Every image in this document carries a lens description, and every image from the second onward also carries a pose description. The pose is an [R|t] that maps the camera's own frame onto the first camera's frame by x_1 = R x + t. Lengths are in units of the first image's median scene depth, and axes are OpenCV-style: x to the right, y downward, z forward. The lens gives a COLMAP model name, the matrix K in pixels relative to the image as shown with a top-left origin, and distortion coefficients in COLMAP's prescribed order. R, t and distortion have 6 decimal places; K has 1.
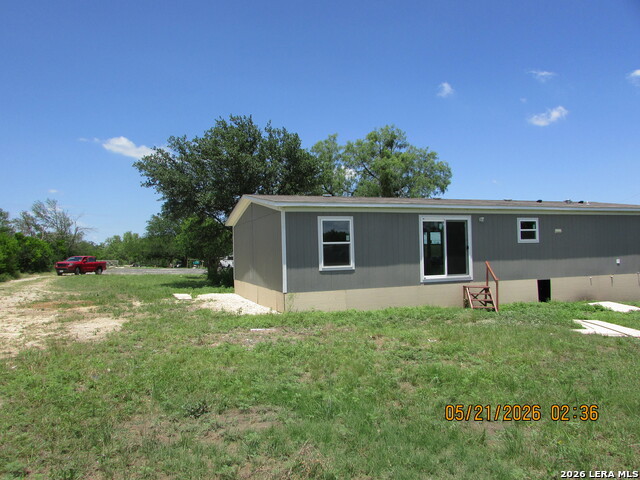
lens RADIAL K [[457.2, 0, 317.1], [0, 457.2, 235.1], [0, 0, 1]] dist [-0.044593, 0.040064]
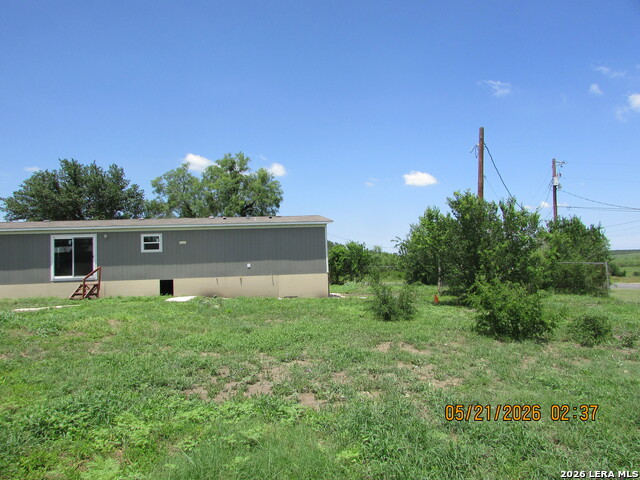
lens RADIAL K [[454.2, 0, 320.0], [0, 454.2, 240.0], [0, 0, 1]] dist [-0.029408, 0.003756]
pose [[0.977600, -0.020187, -0.209502, 1.350049], [0.019265, 0.999794, -0.006443, -0.001449], [0.209589, 0.002263, 0.977787, -0.223370]]
